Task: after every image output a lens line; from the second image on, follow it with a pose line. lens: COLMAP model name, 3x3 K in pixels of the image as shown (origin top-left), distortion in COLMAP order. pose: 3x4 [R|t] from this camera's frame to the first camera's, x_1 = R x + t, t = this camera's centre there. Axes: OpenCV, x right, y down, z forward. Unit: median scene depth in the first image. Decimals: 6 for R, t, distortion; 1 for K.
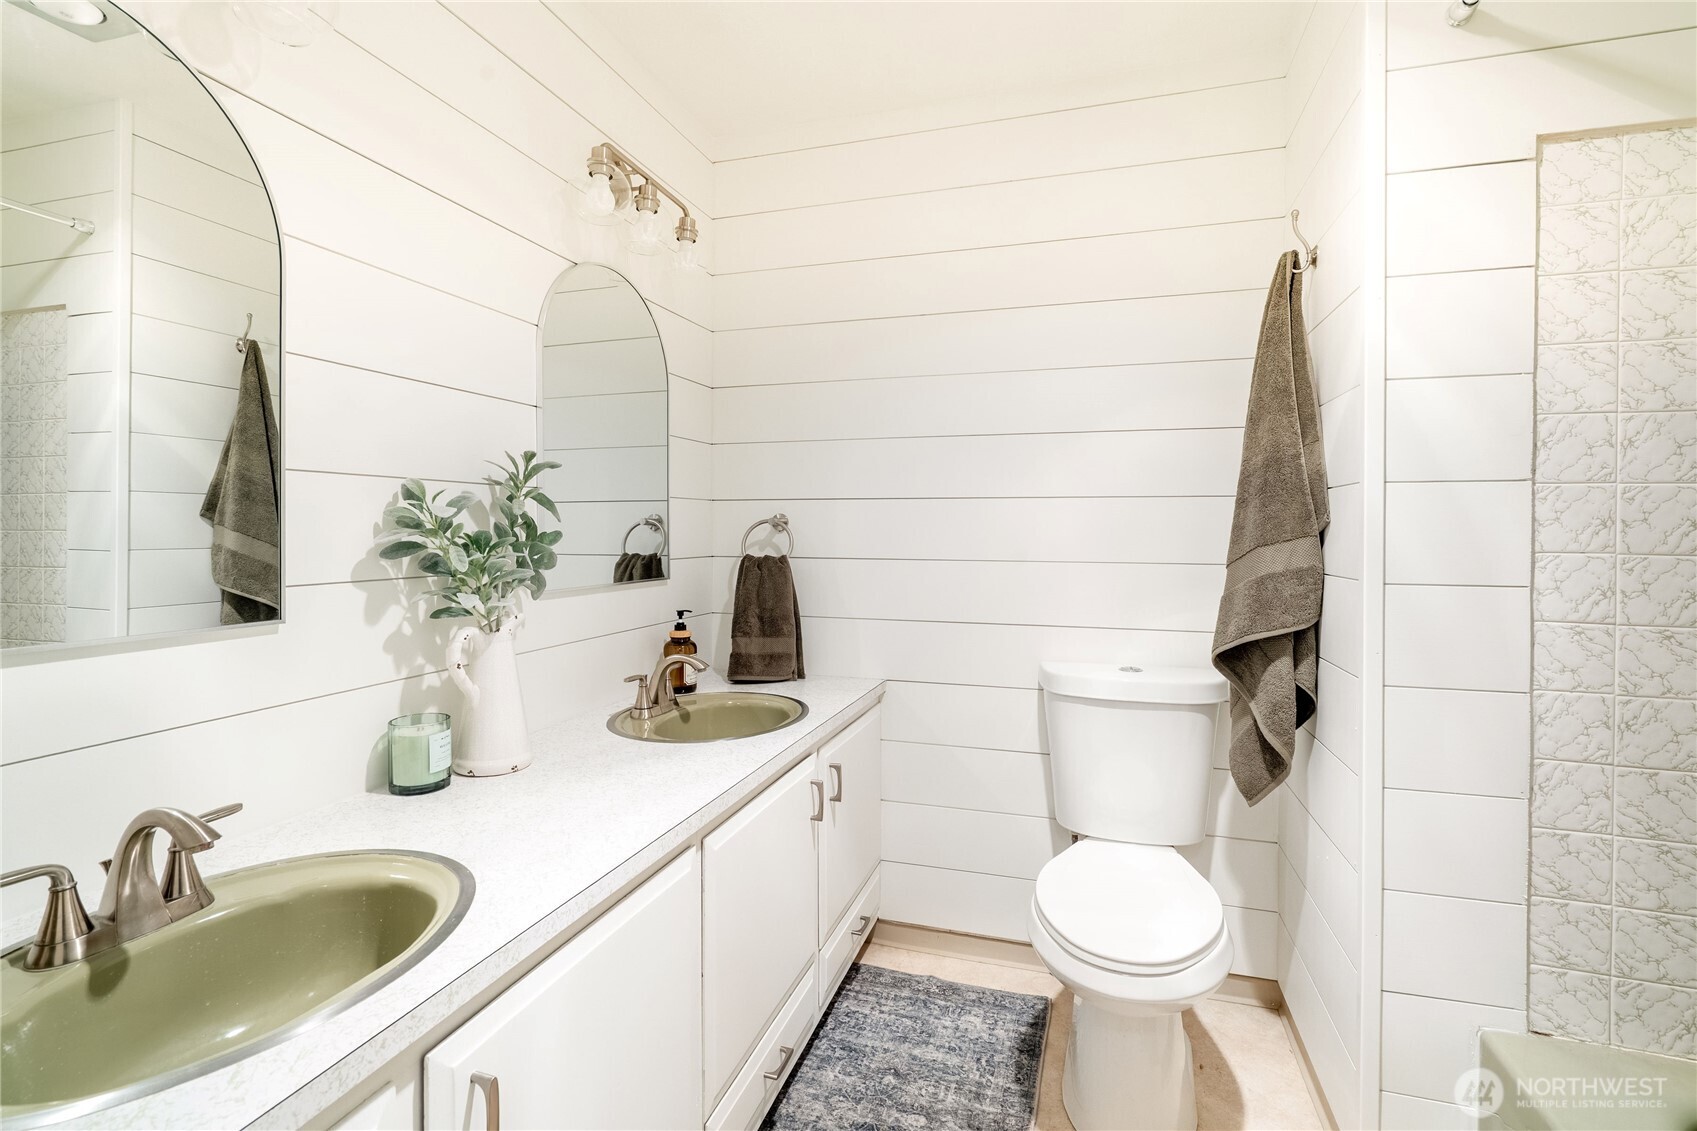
lens RADIAL K [[774.2, 0, 844.9], [0, 774.2, 554.6], [0, 0, 1]] dist [-0.001237, -0.000476]
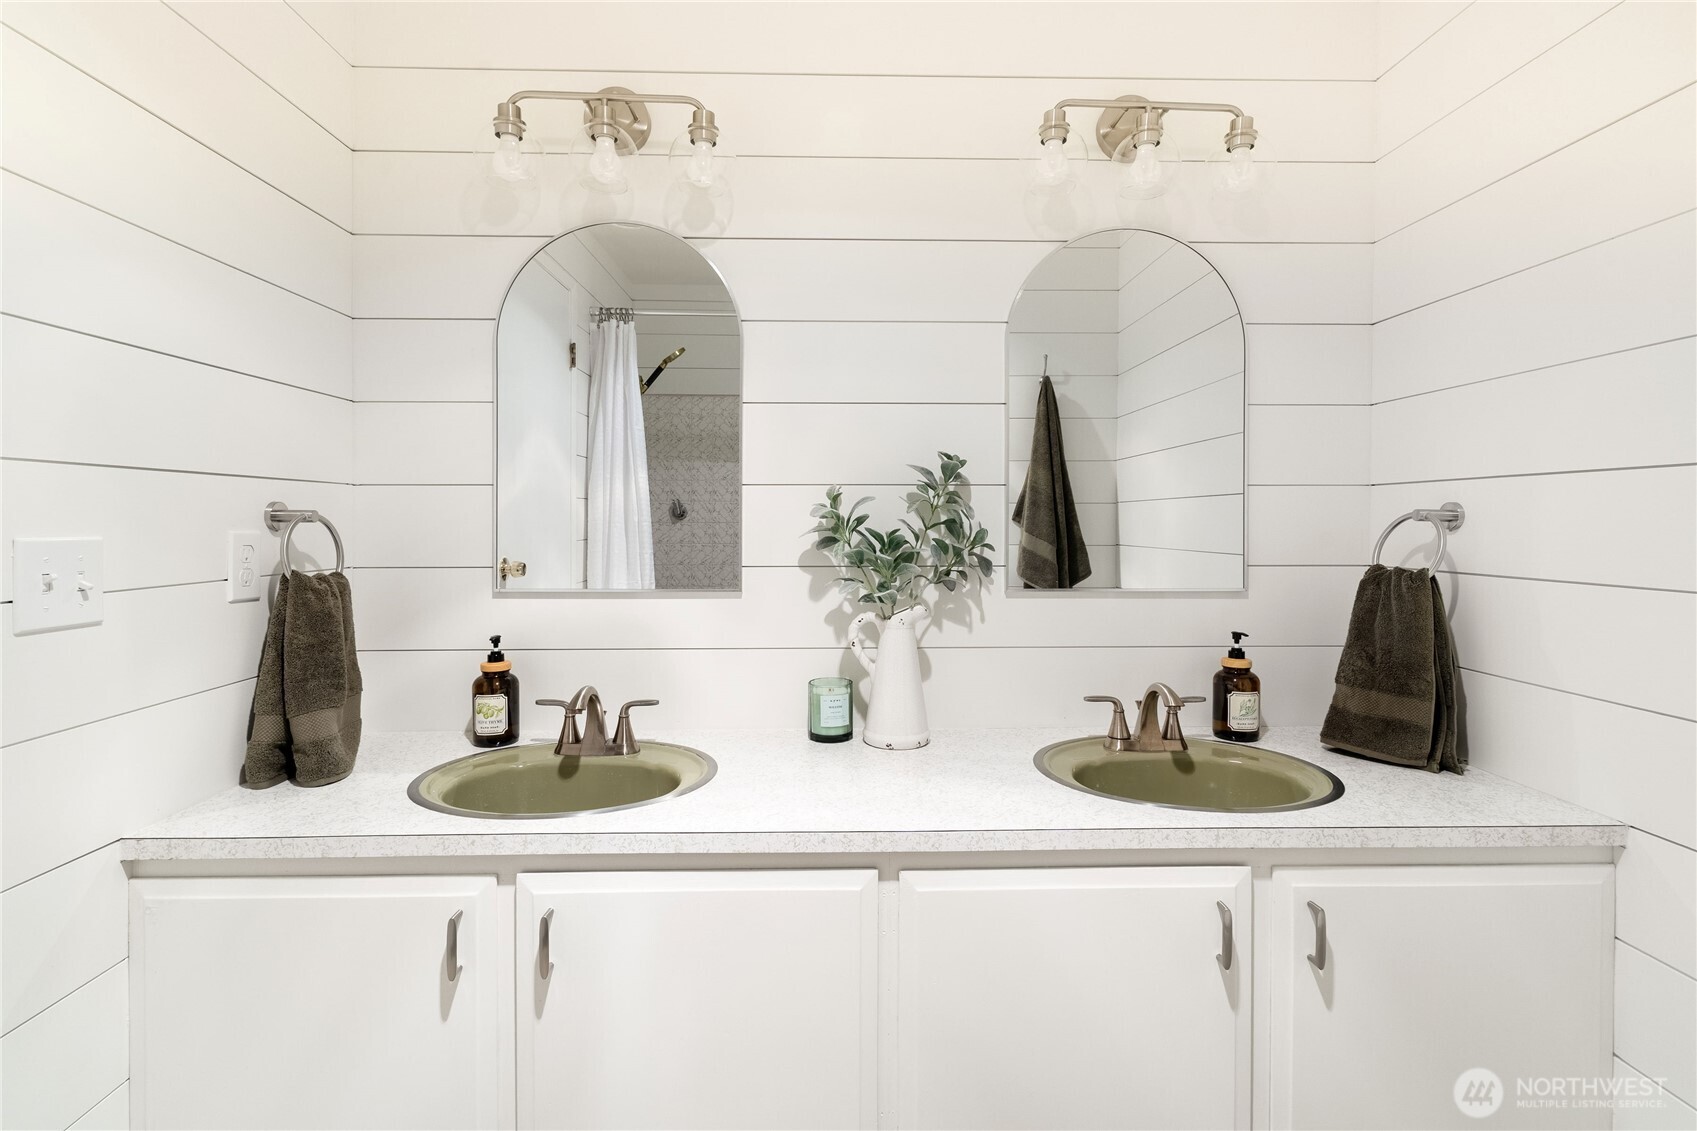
lens RADIAL K [[774.2, 0, 844.9], [0, 774.2, 554.6], [0, 0, 1]] dist [-0.001237, -0.000476]
pose [[0.339550, 0.026034, -0.940227, 0.491261], [-0.031414, 0.999373, 0.016327, -0.006725], [0.940063, 0.023992, 0.340155, 0.492405]]
